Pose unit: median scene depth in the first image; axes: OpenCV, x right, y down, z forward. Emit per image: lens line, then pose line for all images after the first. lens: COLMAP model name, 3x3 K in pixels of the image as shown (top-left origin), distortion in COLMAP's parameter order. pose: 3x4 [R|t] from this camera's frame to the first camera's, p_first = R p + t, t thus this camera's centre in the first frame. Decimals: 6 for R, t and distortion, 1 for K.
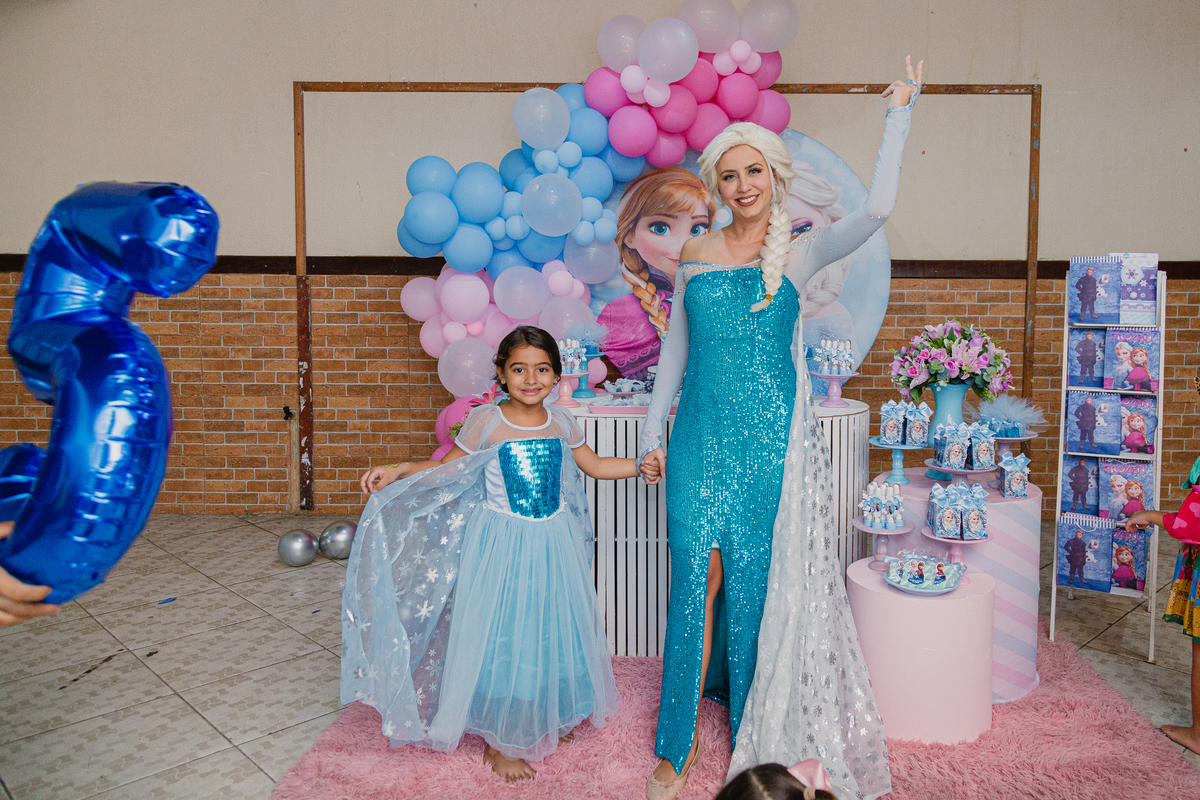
lens RADIAL K [[1071.4, 0, 600.0], [0, 1071.4, 400.0], [0, 0, 1]] dist [-0.004140, 0.004763]
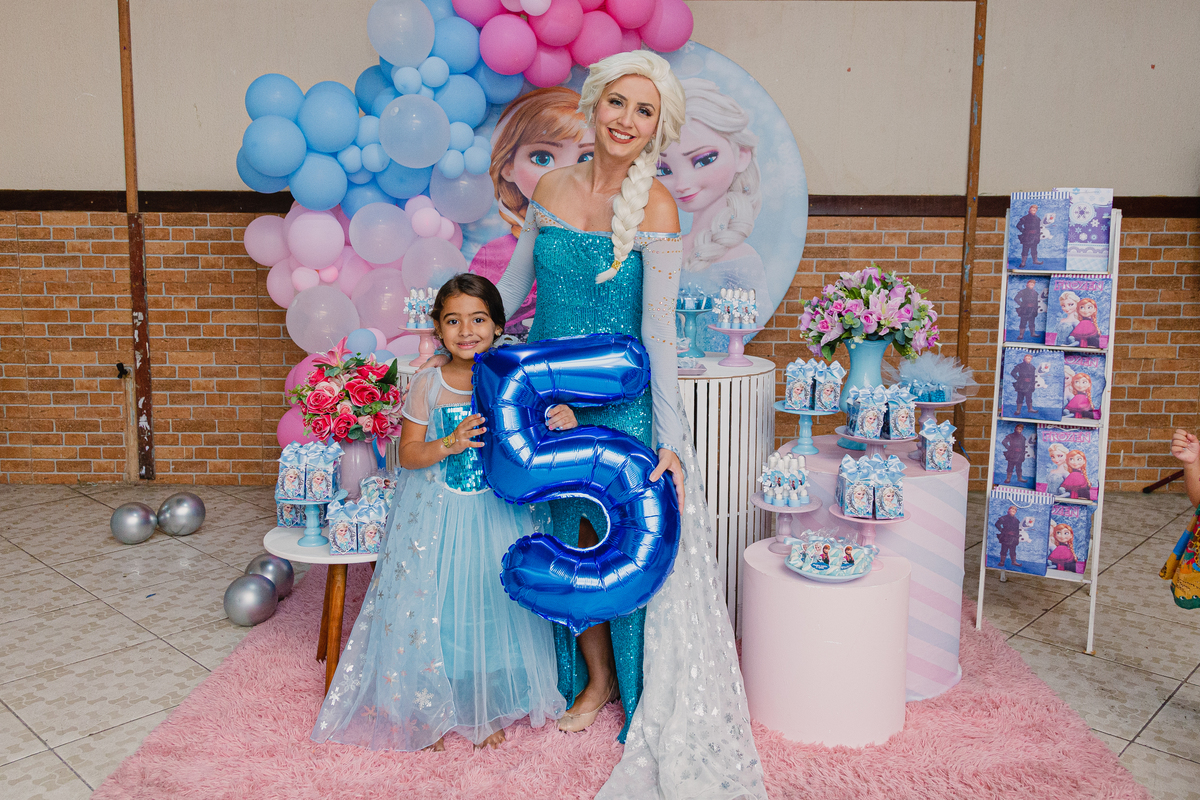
lens RADIAL K [[1071.4, 0, 600.0], [0, 1071.4, 400.0], [0, 0, 1]] dist [-0.004140, 0.004763]
pose [[0.999994, 0.000864, -0.003440, 0.110190], [-0.000625, 0.997629, 0.068817, -0.025647], [0.003491, -0.068815, 0.997623, 0.124542]]
